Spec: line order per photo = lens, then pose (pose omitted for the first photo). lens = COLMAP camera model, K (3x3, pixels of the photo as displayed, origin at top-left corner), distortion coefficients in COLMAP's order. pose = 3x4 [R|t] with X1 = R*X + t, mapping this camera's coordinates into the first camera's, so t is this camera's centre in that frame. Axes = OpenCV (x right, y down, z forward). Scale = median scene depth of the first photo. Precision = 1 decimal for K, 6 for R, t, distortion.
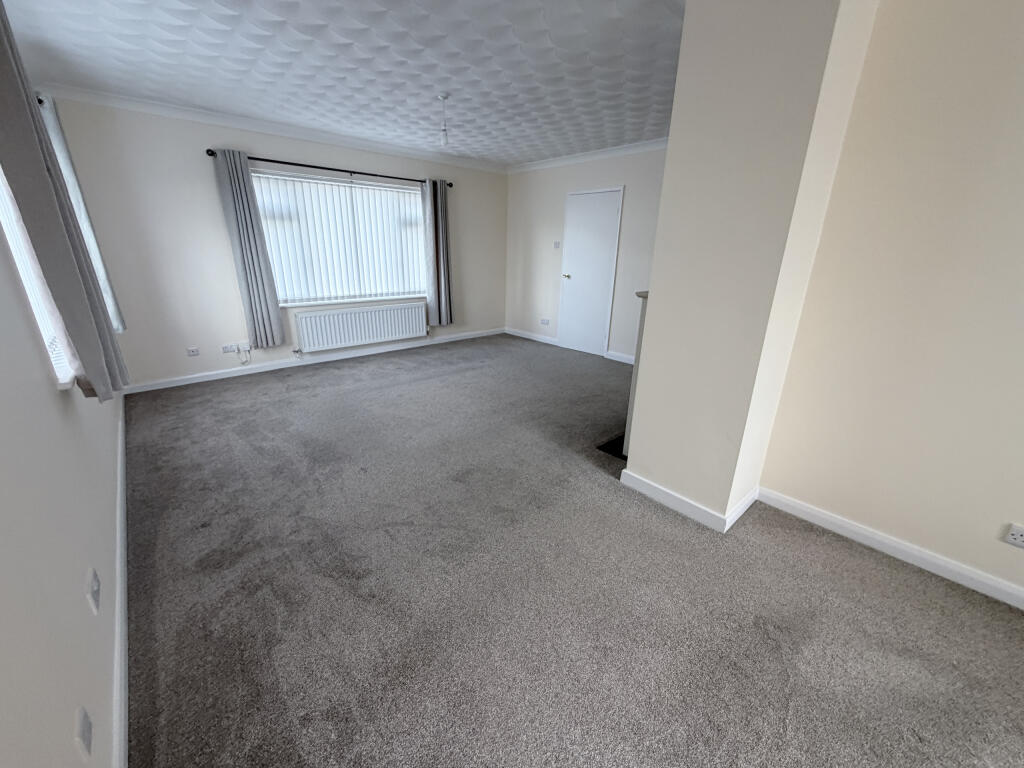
lens RADIAL K [[409.5, 0, 506.0], [0, 409.5, 383.4], [0, 0, 1]] dist [0.000474, 0.000252]
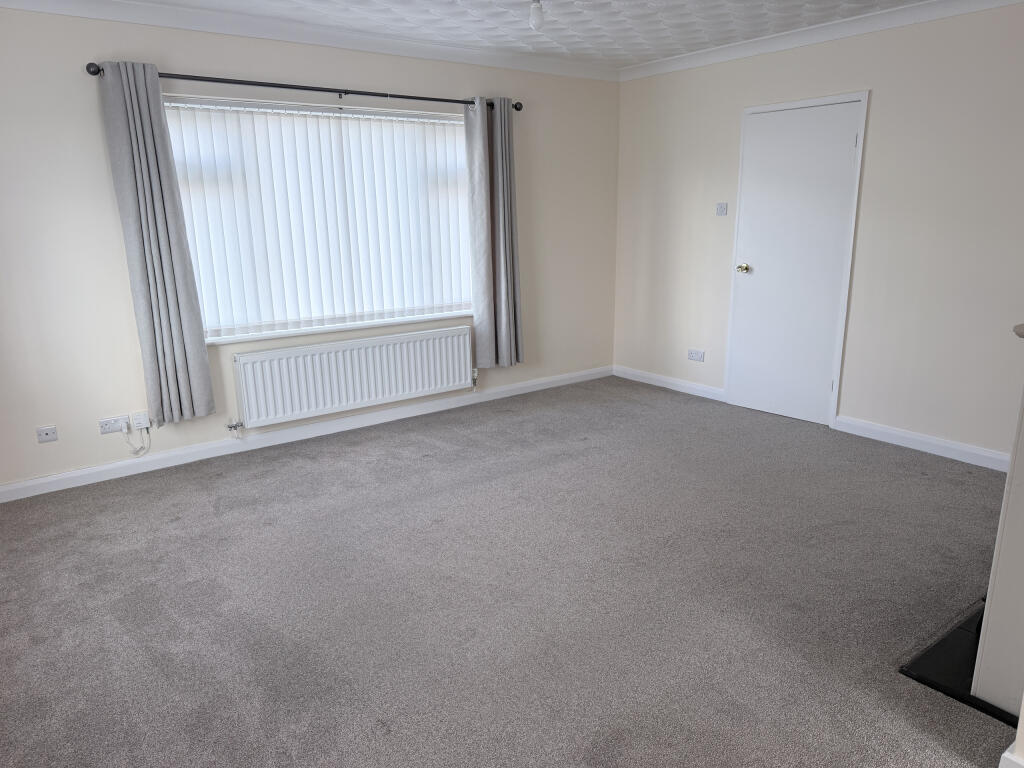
lens RADIAL K [[714.9, 0, 512.0], [0, 714.9, 384.0], [0, 0, 1]] dist [0.058576, -0.076060]
pose [[0.995956, -0.012653, -0.088948, -0.076793], [0.005441, 0.996711, -0.080858, -0.057432], [0.089679, 0.080047, 0.992749, 0.114388]]
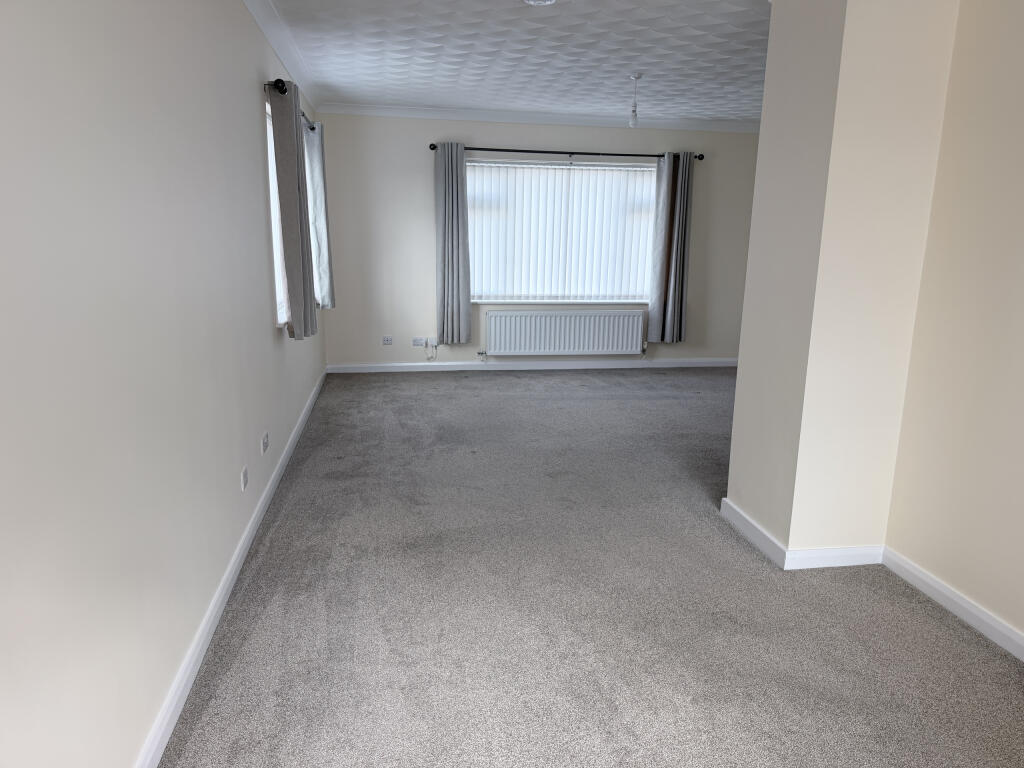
lens RADIAL K [[715.7, 0, 512.0], [0, 715.7, 384.0], [0, 0, 1]] dist [0.115734, -0.077293]
pose [[0.846889, 0.110565, -0.520149, 0.369263], [-0.173747, 0.981995, -0.074153, 0.093681], [0.502584, 0.153174, 0.850851, -0.280996]]
